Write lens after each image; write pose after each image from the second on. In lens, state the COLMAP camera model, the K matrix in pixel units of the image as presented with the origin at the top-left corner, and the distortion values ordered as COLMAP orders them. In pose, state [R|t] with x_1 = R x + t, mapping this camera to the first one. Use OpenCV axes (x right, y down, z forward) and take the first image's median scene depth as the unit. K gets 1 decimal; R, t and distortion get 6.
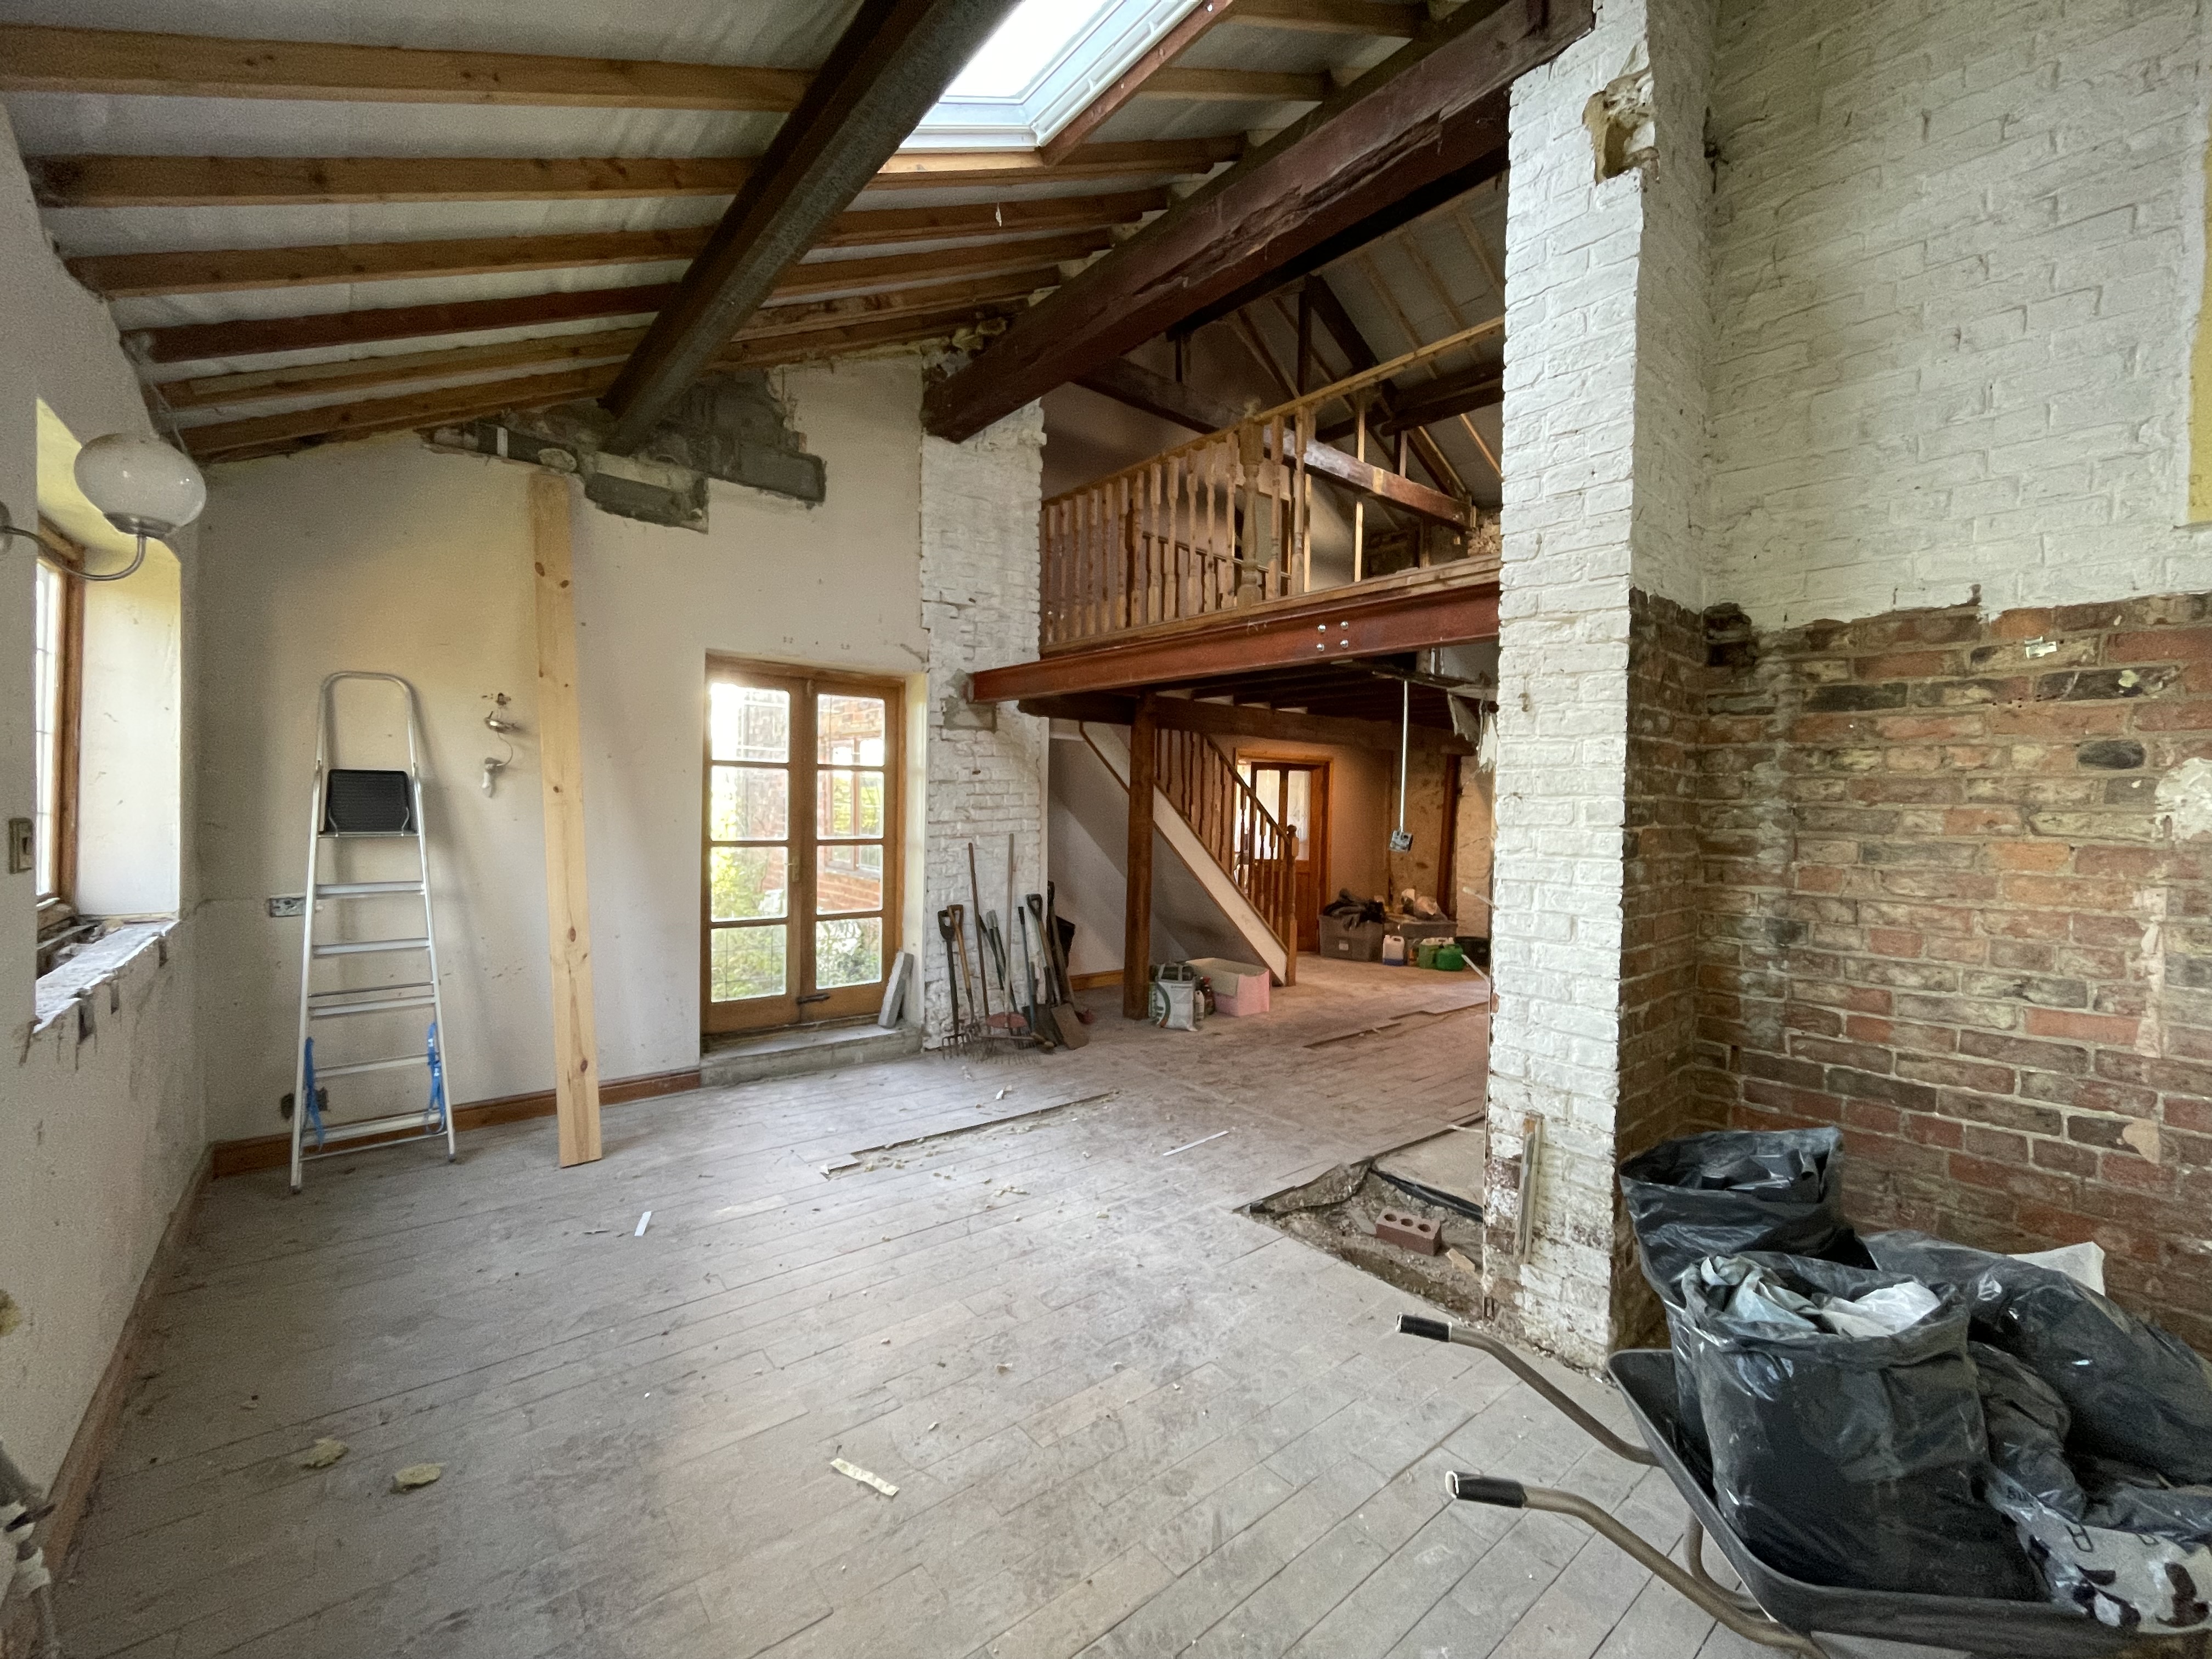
lens RADIAL K [[903.2, 0, 1104.8], [0, 903.2, 823.2], [0, 0, 1]] dist [-0.001715, -0.000338]
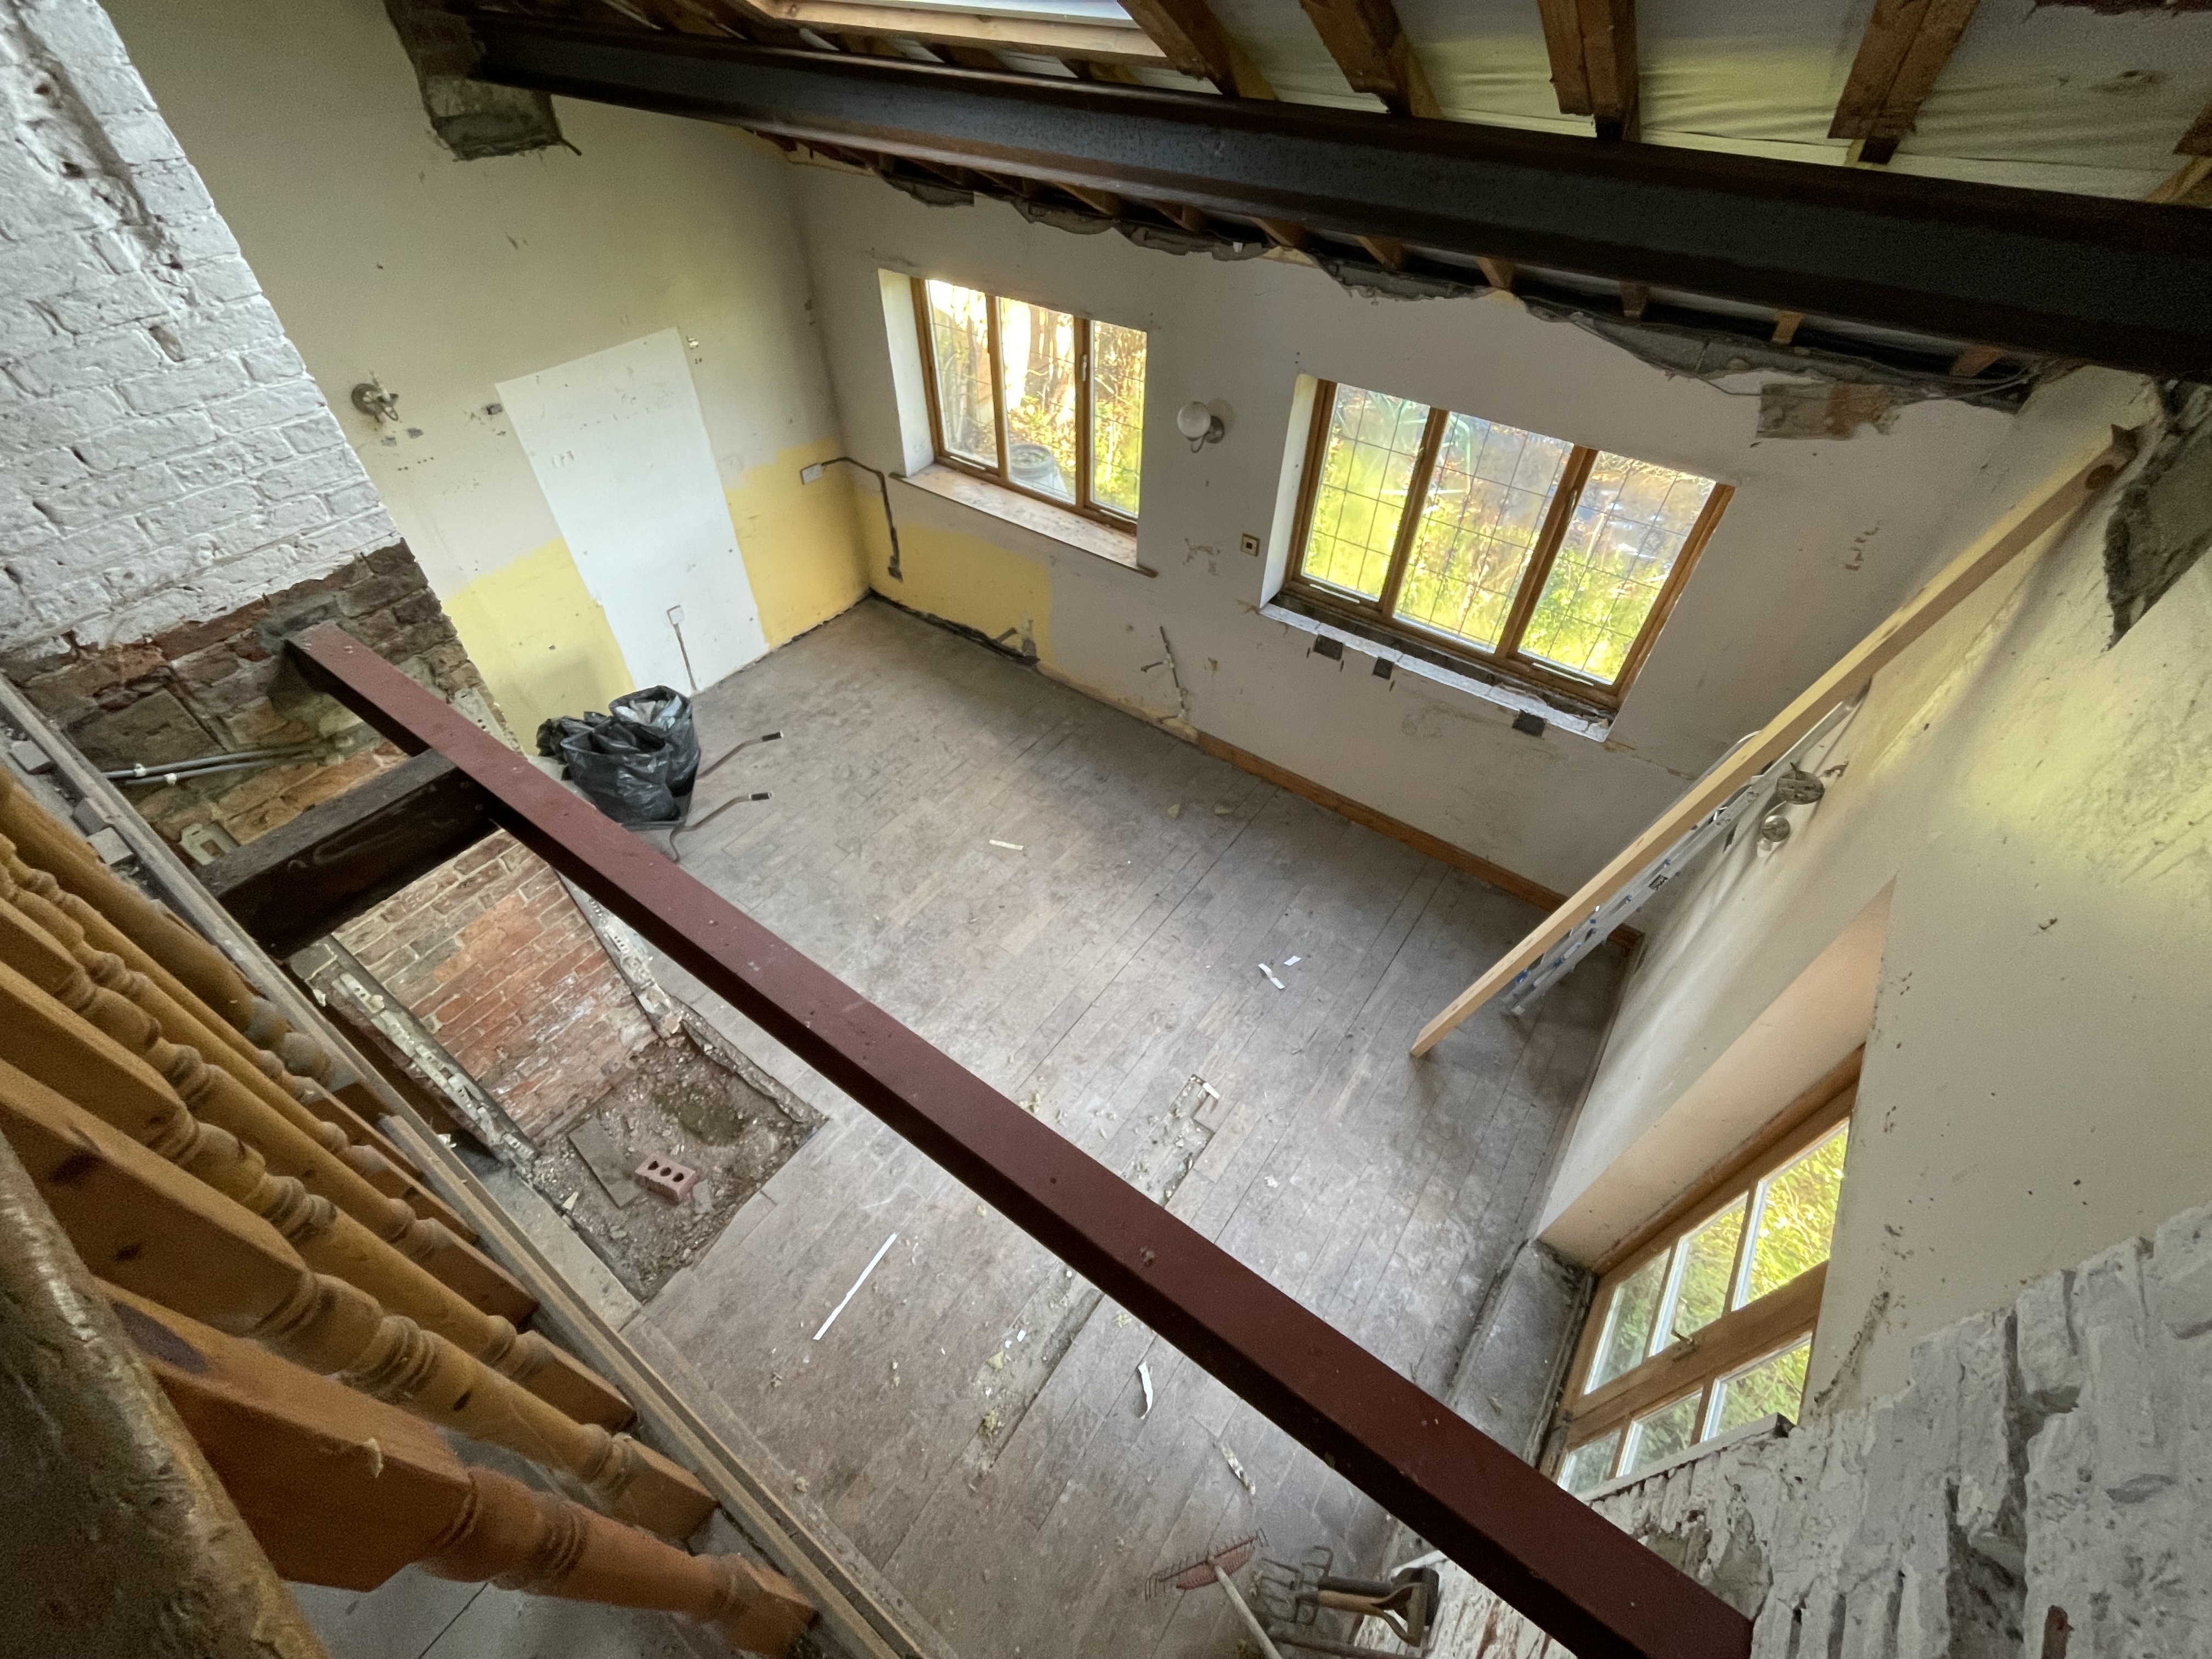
lens RADIAL K [[903.2, 0, 1104.5], [0, 903.2, 824.5], [0, 0, 1]] dist [-0.001715, -0.000338]
pose [[-0.964951, 0.158640, -0.209050, -0.014905], [-0.045272, 0.684027, 0.728051, -0.739516], [0.258494, 0.711998, -0.652871, 1.742293]]
